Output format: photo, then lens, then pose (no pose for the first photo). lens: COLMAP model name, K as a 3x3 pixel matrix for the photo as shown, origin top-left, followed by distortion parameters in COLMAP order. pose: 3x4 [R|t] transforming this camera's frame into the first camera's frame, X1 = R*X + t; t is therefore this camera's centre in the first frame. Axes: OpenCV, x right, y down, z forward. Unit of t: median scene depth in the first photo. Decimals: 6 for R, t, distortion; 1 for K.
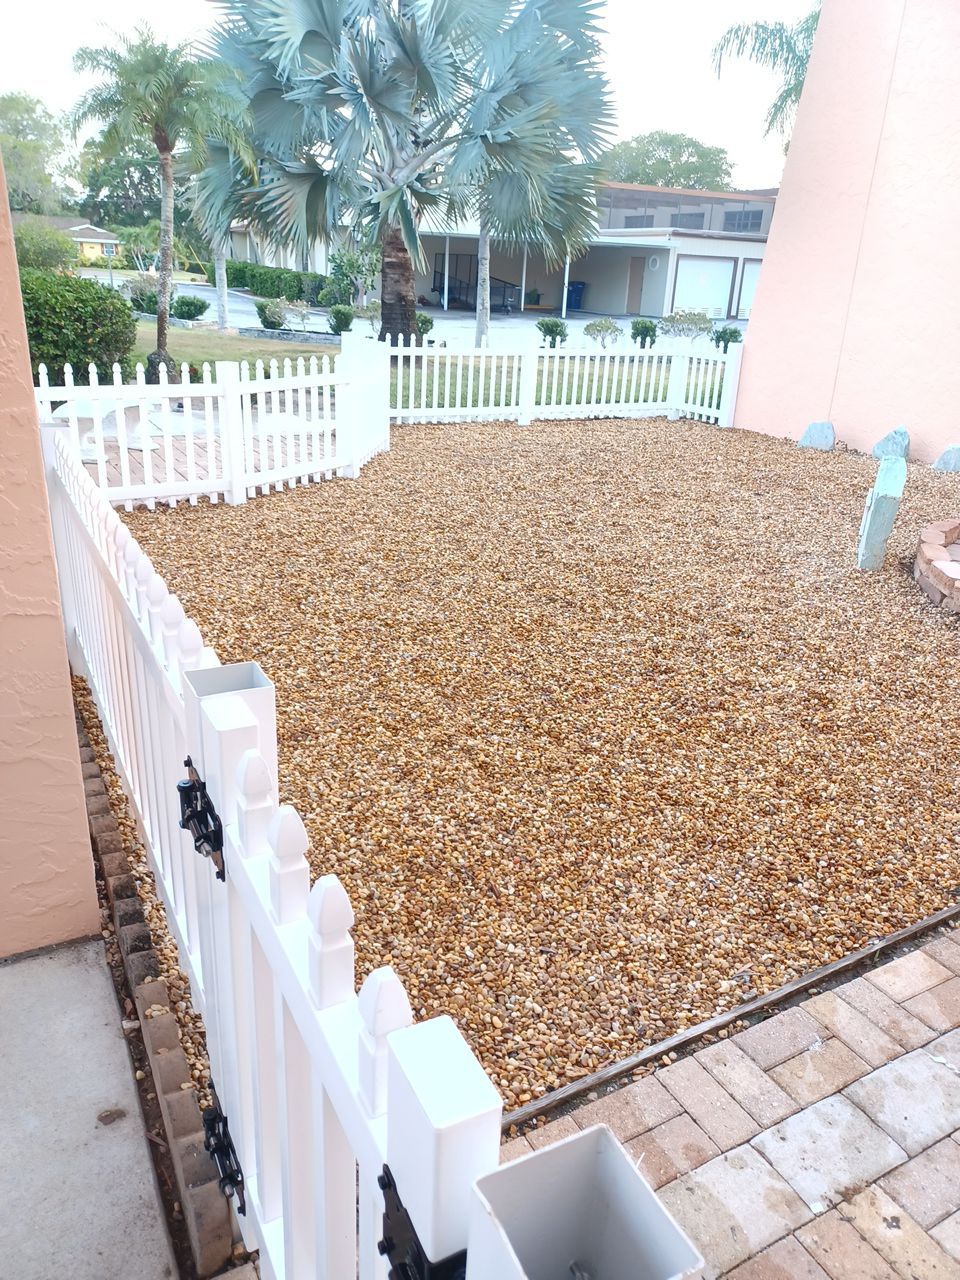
lens RADIAL K [[934.9, 0, 480.0], [0, 934.9, 640.0], [0, 0, 1]] dist [0.111509, -0.143962]
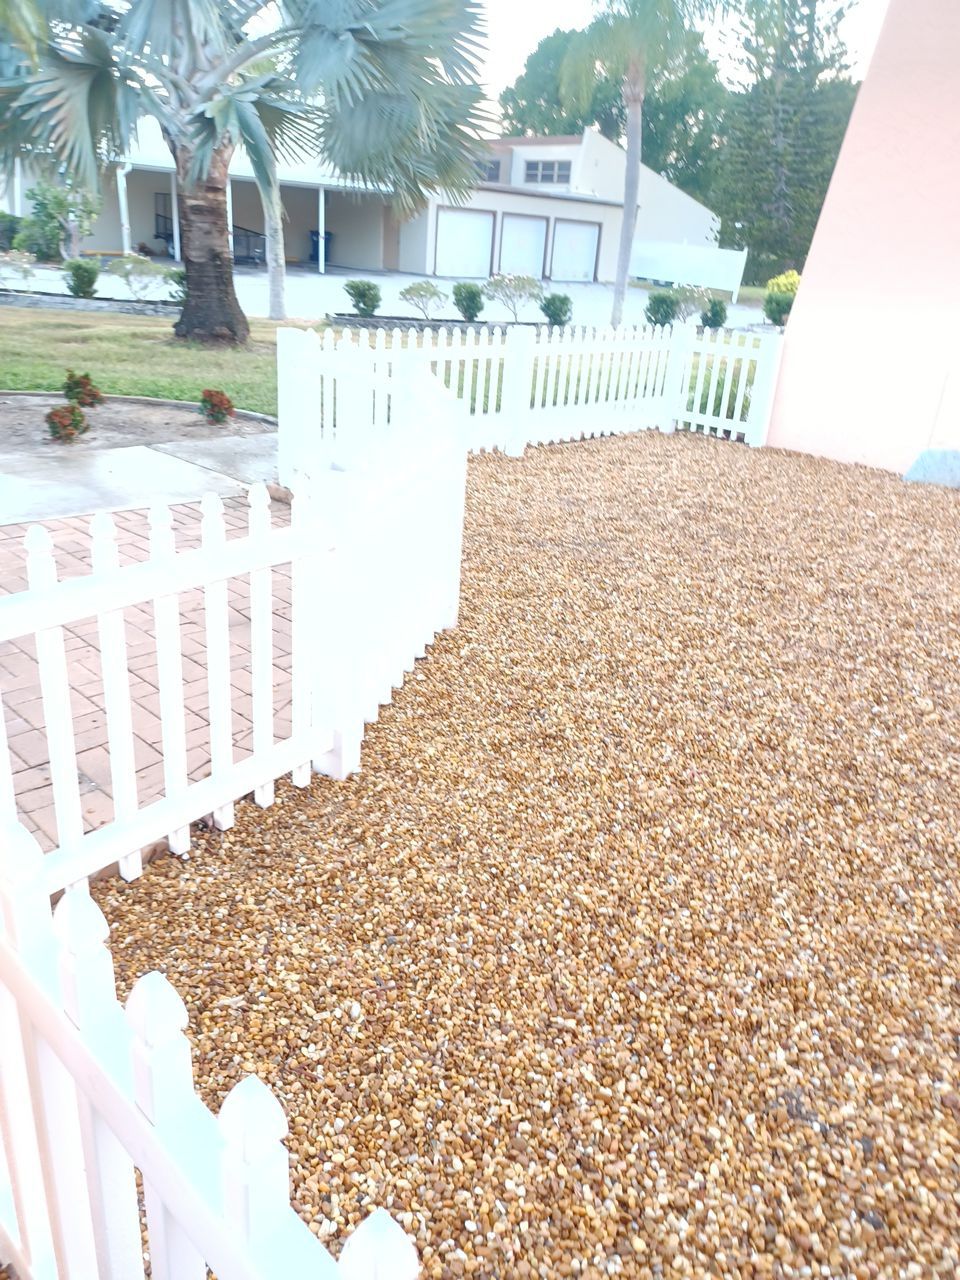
lens RADIAL K [[932.8, 0, 488.8], [0, 932.8, 654.6], [0, 0, 1]] dist [-0.000146, 0.032558]
pose [[0.949544, -0.107544, 0.294620, -0.157683], [0.087994, 0.992994, 0.078866, -0.113942], [-0.301037, -0.048962, 0.952355, 0.282685]]
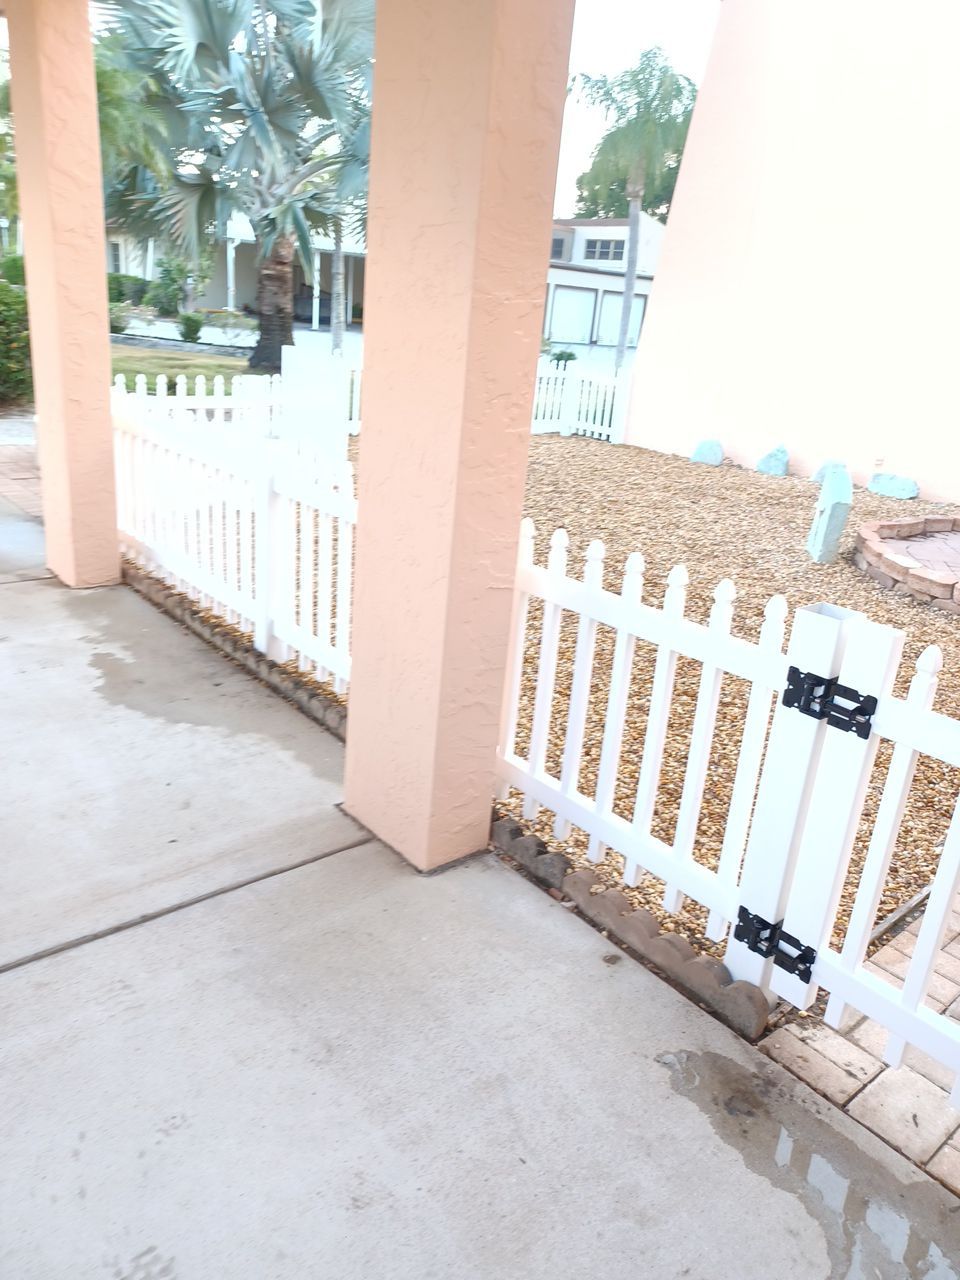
lens RADIAL K [[907.4, 0, 474.5], [0, 907.4, 671.8], [0, 0, 1]] dist [0.073566, -0.086777]
pose [[0.977428, -0.037243, 0.207959, -0.120732], [0.031337, 0.999009, 0.031620, 0.006499], [-0.208931, -0.024390, 0.977626, -0.031436]]
